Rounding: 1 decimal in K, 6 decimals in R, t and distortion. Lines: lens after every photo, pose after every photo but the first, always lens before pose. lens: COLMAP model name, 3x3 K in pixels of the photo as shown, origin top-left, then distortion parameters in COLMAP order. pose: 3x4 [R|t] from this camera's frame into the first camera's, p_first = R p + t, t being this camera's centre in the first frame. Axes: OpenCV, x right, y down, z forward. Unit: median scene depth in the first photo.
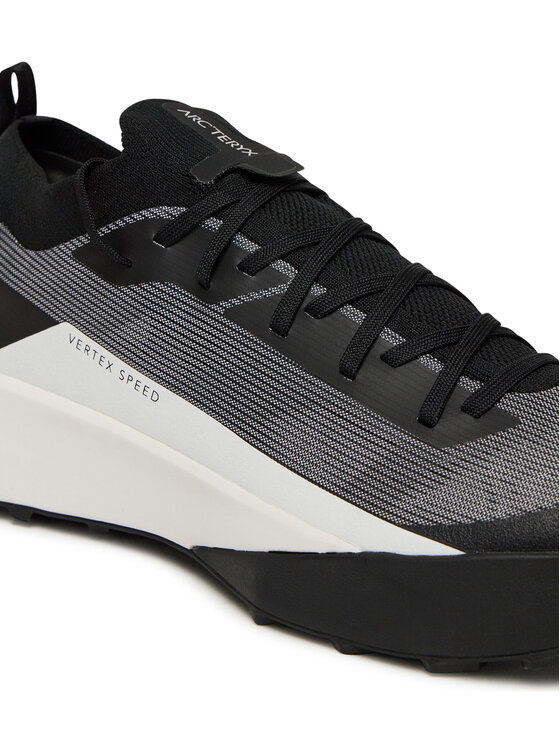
lens RADIAL K [[1622.6, 0, 279.3], [0, 1622.6, 371.7], [0, 0, 1]] dist [0.025795, 0.000000]
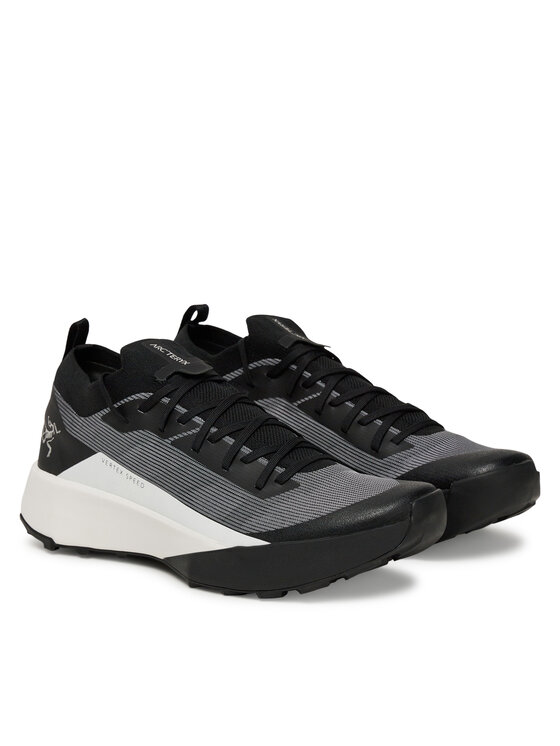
lens RADIAL K [[2207.1, 0, 280.0], [0, 2207.1, 373.1], [0, 0, 1]] dist [-0.358206, 0.000000]
pose [[0.993476, -0.057952, -0.098215, 0.384352], [0.050694, 0.995905, -0.074850, 0.092486], [0.102151, 0.069383, 0.992346, -1.785096]]
